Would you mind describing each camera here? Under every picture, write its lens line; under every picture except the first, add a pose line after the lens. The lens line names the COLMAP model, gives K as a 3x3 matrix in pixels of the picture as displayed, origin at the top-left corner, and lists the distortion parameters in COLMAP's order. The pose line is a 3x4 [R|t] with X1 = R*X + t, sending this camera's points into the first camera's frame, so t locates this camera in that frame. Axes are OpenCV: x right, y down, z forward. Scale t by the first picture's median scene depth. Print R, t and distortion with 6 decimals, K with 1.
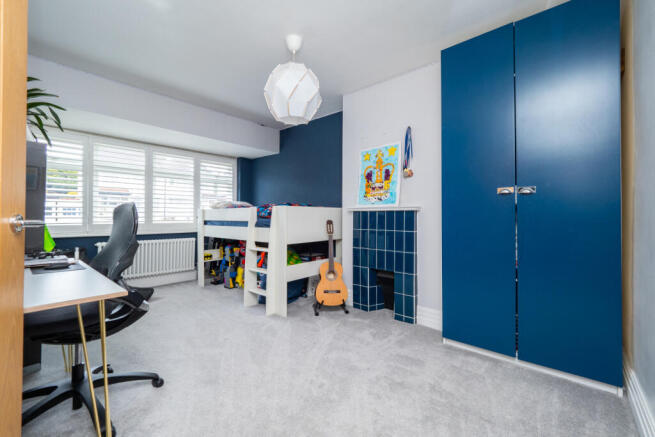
lens RADIAL K [[275.3, 0, 330.7], [0, 275.3, 218.9], [0, 0, 1]] dist [-0.002041, -0.000422]
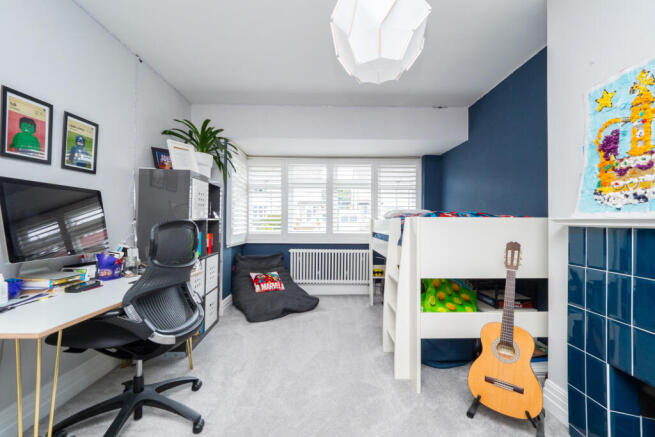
lens RADIAL K [[275.3, 0, 330.7], [0, 275.3, 218.9], [0, 0, 1]] dist [-0.002041, -0.000422]
pose [[0.666716, -0.004690, -0.745297, 0.162429], [-0.009447, 0.999847, -0.014743, -0.030082], [0.745252, 0.016871, 0.666570, 0.395037]]
